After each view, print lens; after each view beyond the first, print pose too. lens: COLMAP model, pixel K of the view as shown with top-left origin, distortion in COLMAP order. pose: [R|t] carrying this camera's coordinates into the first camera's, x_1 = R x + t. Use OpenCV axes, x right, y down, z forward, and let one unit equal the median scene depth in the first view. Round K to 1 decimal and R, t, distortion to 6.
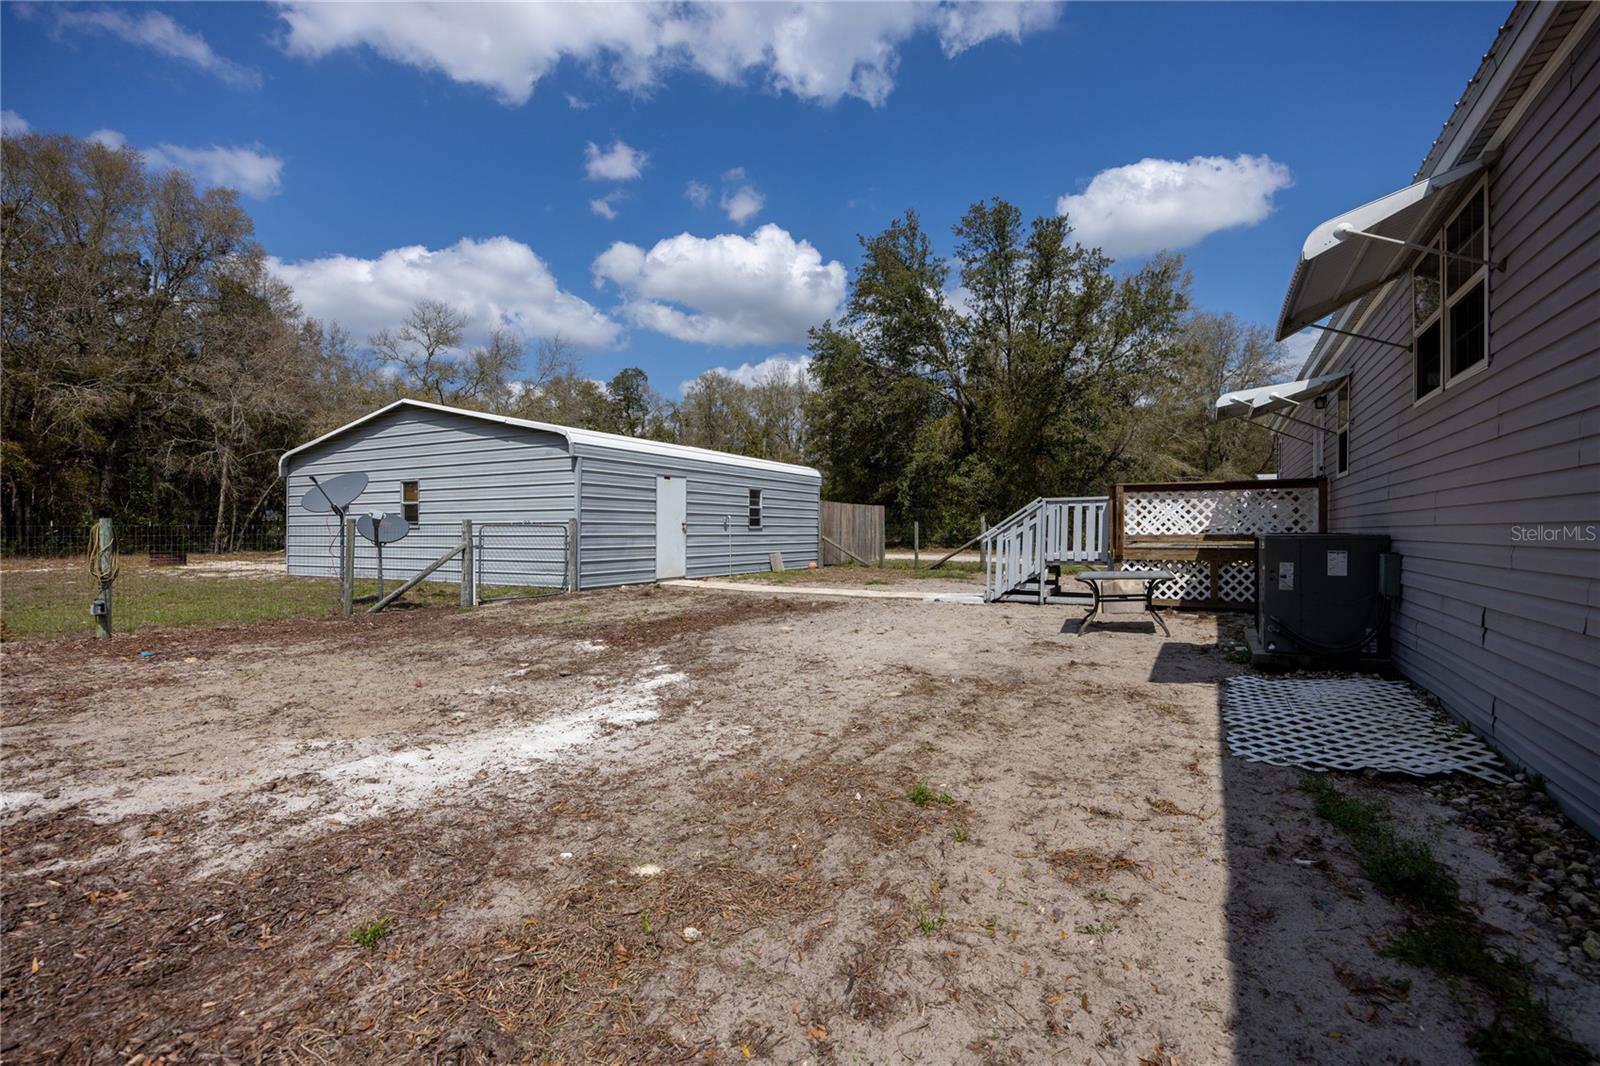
lens RADIAL K [[765.0, 0, 804.9], [0, 765.0, 534.0], [0, 0, 1]] dist [-0.008483, -0.000076]
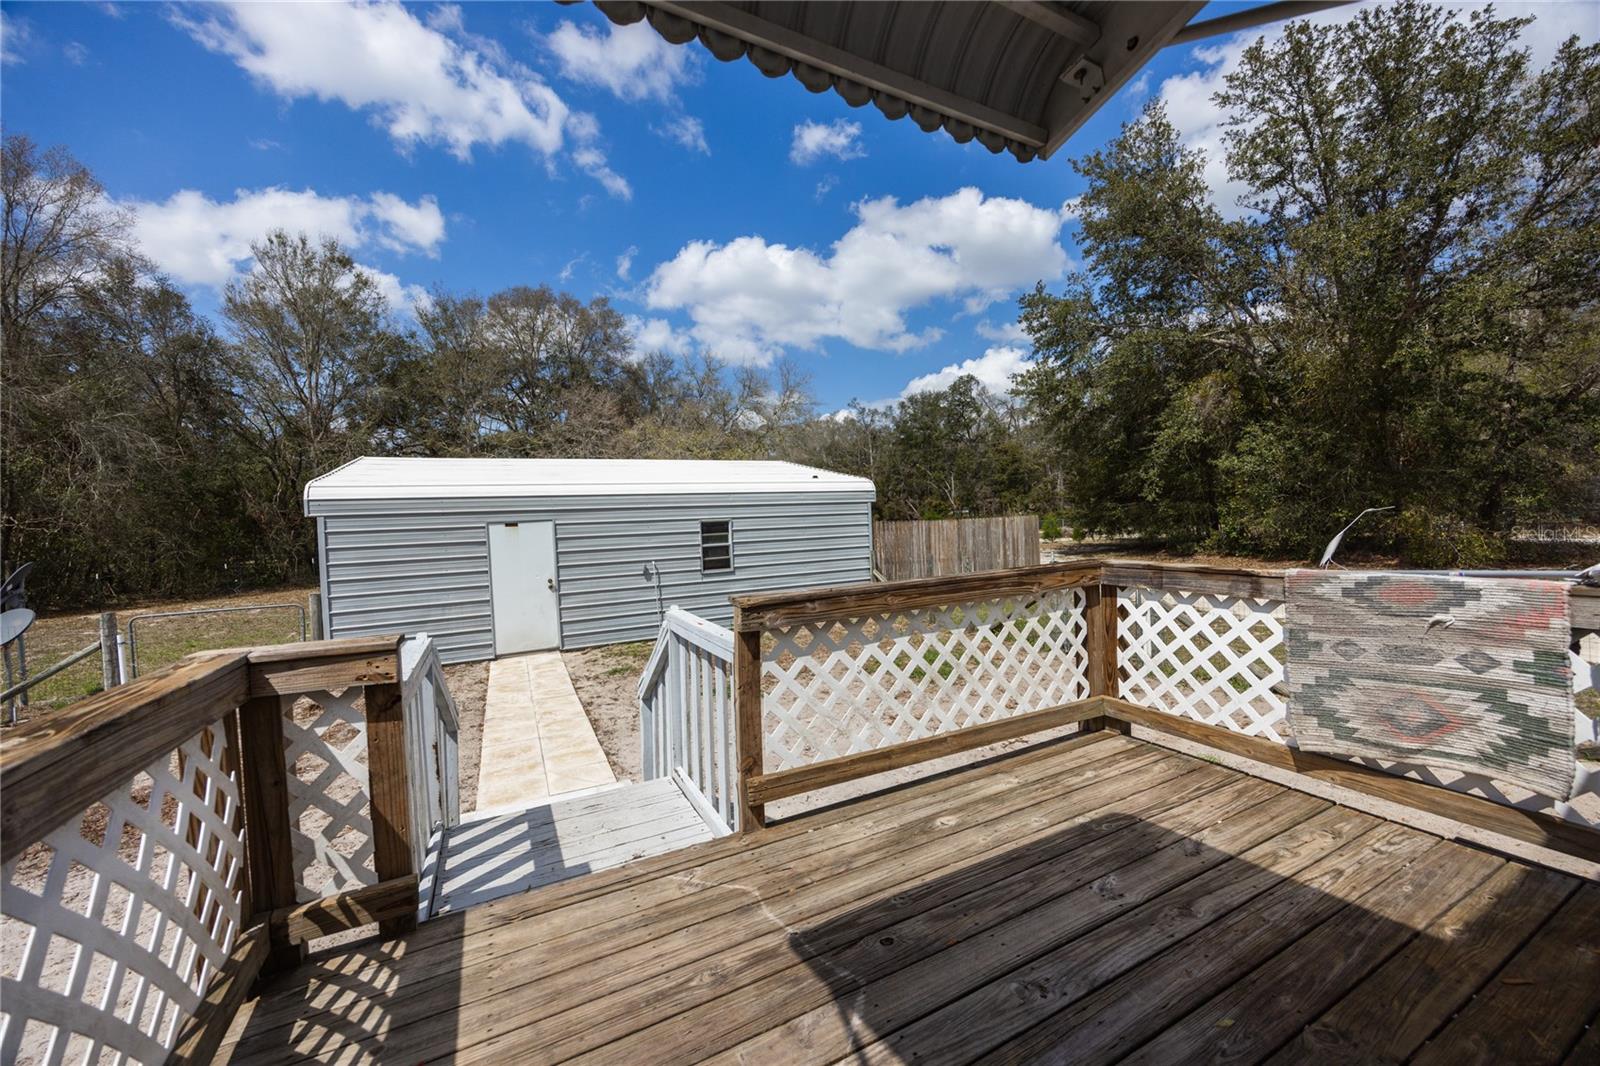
lens RADIAL K [[617.6, 0, 799.6], [0, 617.6, 541.1], [0, 0, 1]] dist [-0.002969, 0.000409]
pose [[0.818342, -0.016691, -0.574490, 0.219858], [0.039603, 0.998840, 0.027392, -0.032245], [0.573366, -0.045167, 0.818053, 0.336483]]
